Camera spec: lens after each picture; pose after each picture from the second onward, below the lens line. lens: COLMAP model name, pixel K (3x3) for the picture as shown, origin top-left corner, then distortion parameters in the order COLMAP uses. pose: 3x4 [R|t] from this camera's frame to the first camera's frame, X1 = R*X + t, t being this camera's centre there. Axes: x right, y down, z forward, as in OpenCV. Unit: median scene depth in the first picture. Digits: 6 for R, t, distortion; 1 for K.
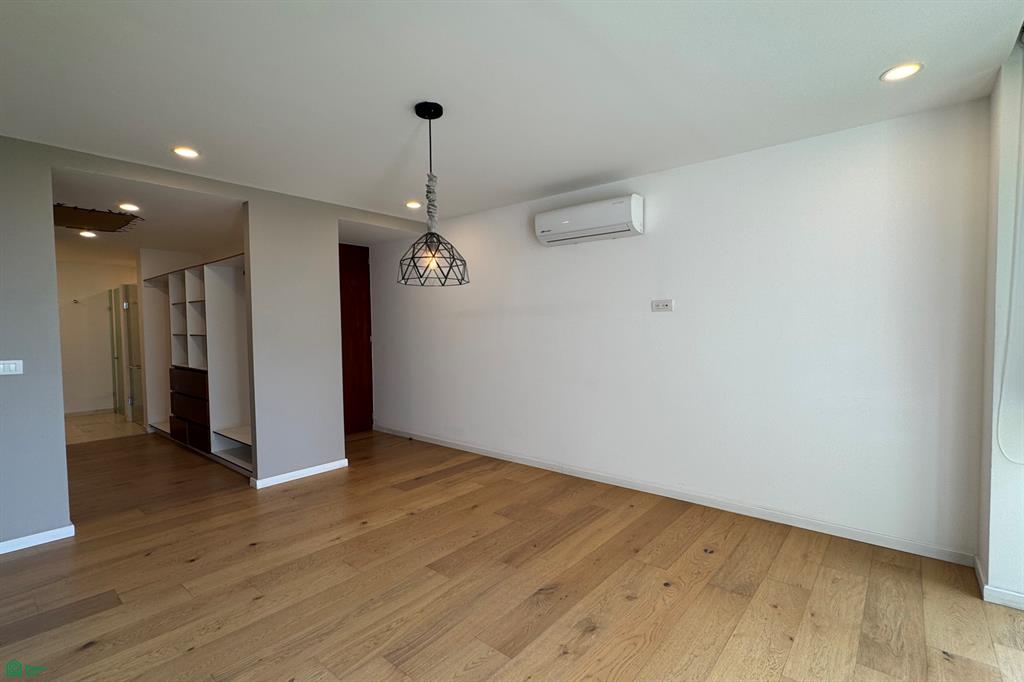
lens RADIAL K [[475.0, 0, 510.3], [0, 475.0, 348.0], [0, 0, 1]] dist [-0.000119, -0.000346]
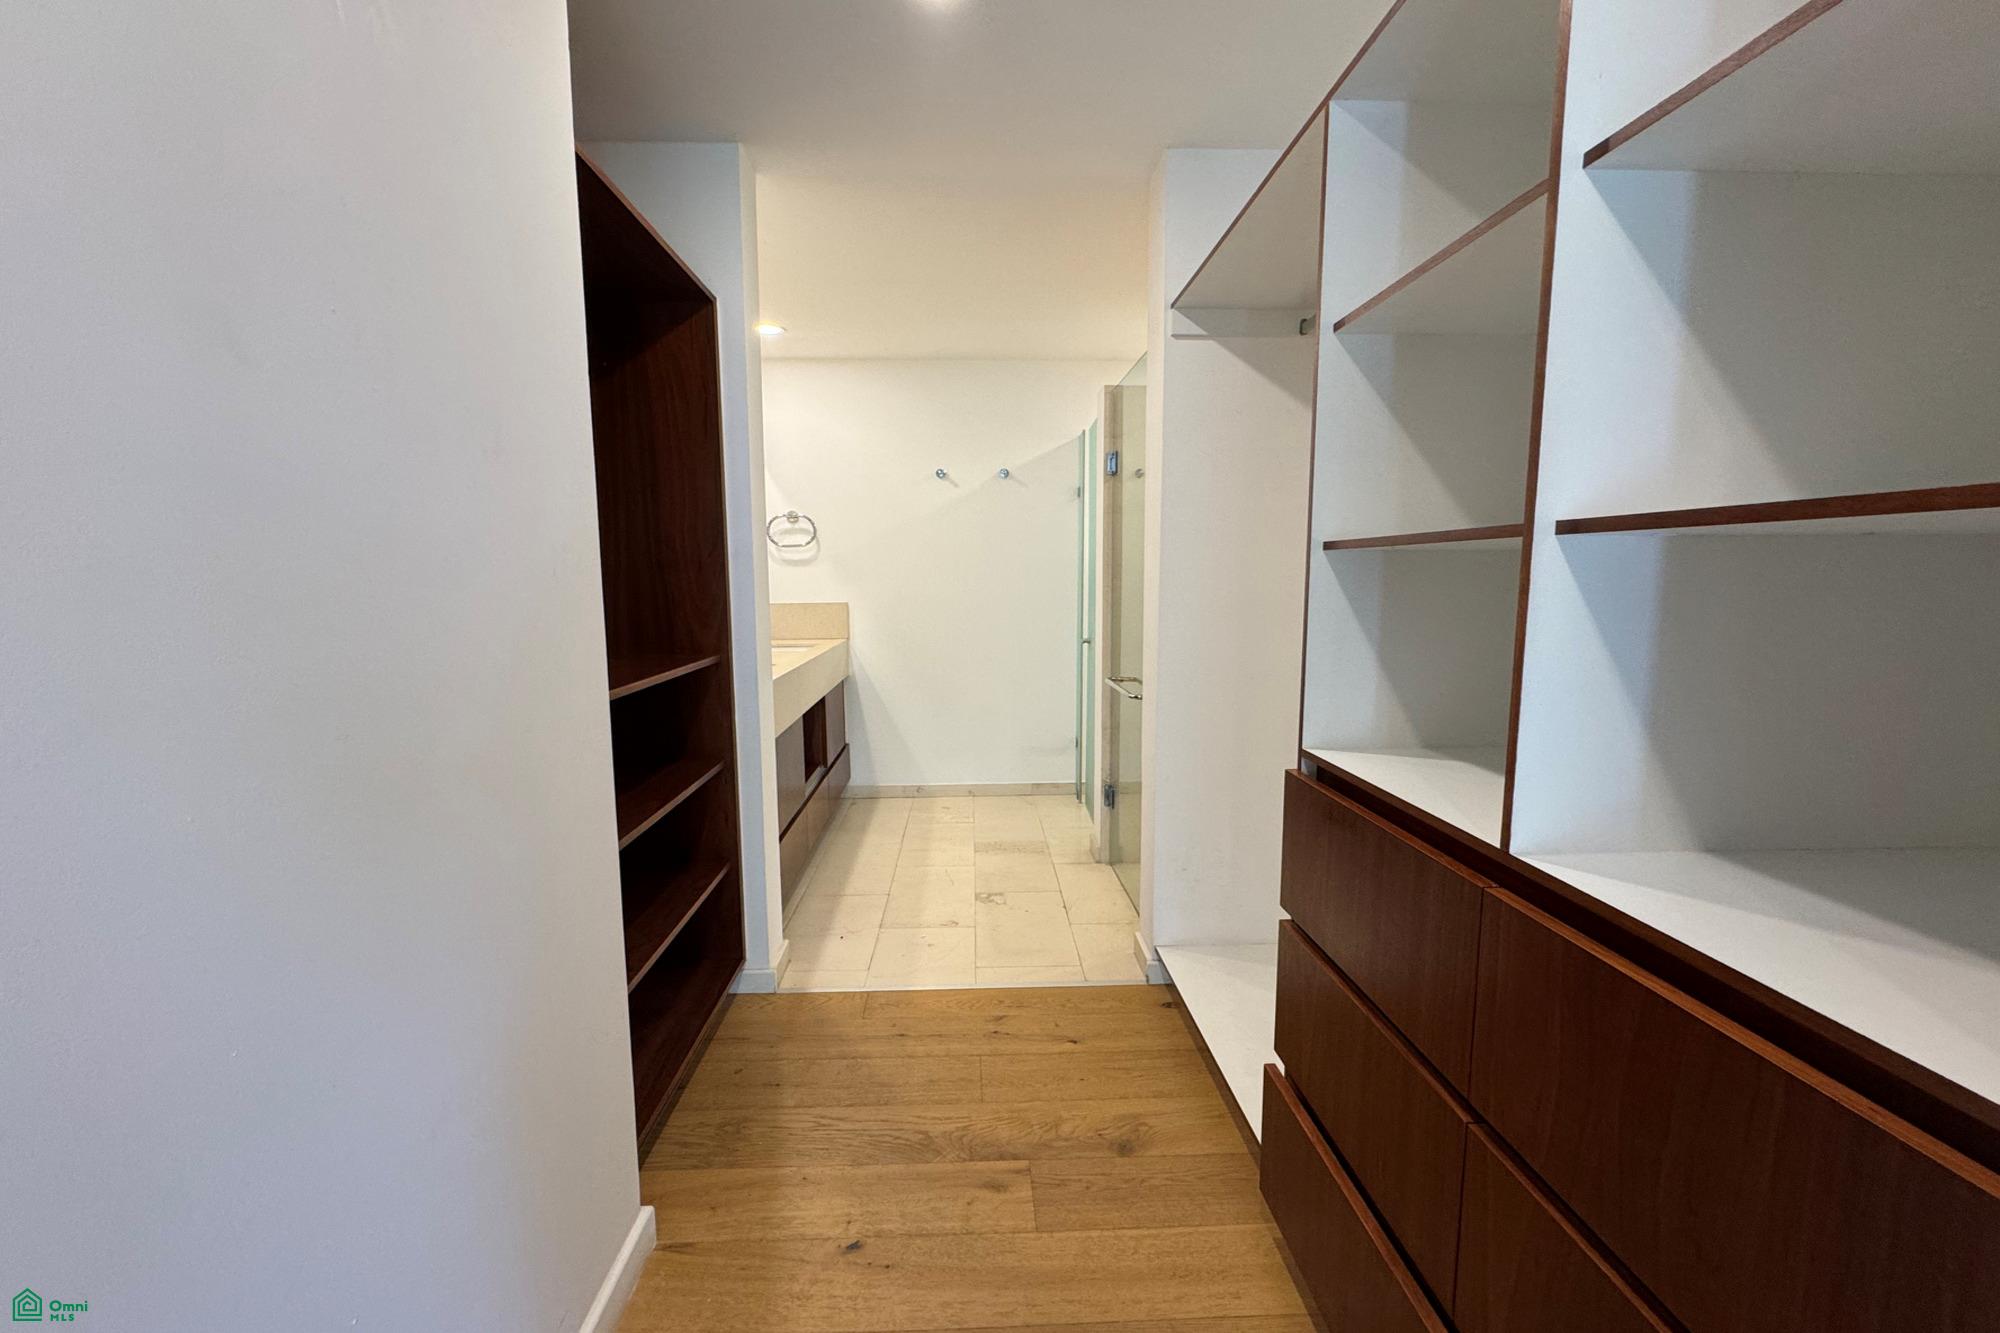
lens RADIAL K [[897.4, 0, 1006.1], [0, 897.4, 690.5], [0, 0, 1]] dist [-0.000516, 0.000141]
pose [[0.682300, 0.097459, -0.724547, -0.412450], [-0.034644, 0.994271, 0.101116, -0.006744], [0.730251, -0.043890, 0.681768, 0.532284]]
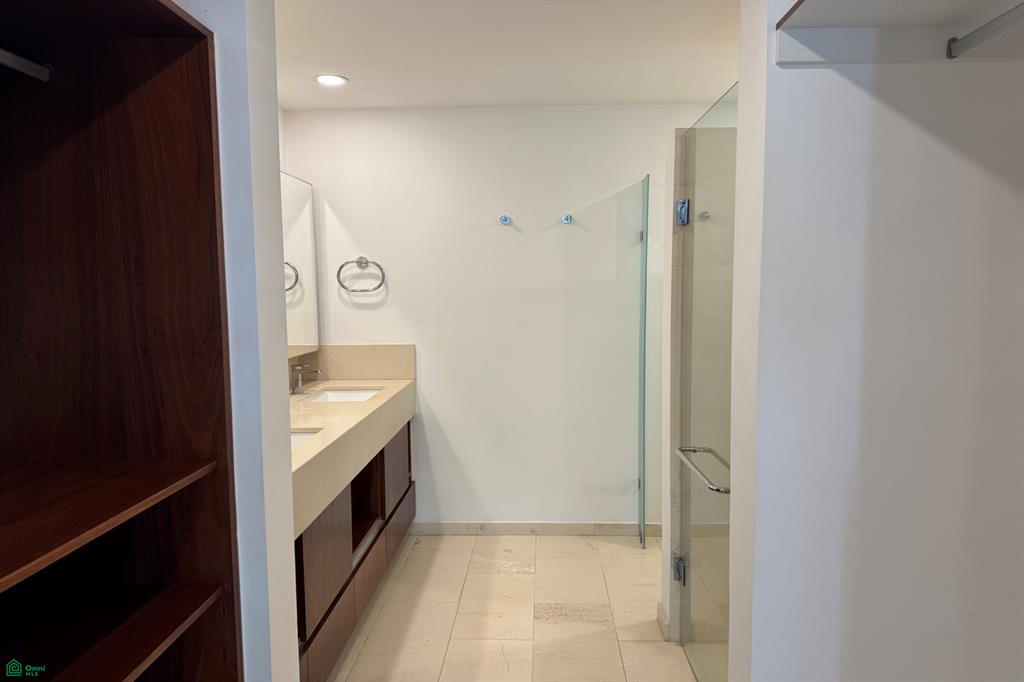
lens RADIAL K [[719.9, 0, 513.2], [0, 719.9, 351.9], [0, 0, 1]] dist [0.103480, -0.150309]
pose [[0.620641, 0.075356, -0.780466, -0.496832], [-0.032898, 0.996997, 0.070102, -0.033884], [0.783405, -0.017833, 0.621256, 0.613006]]
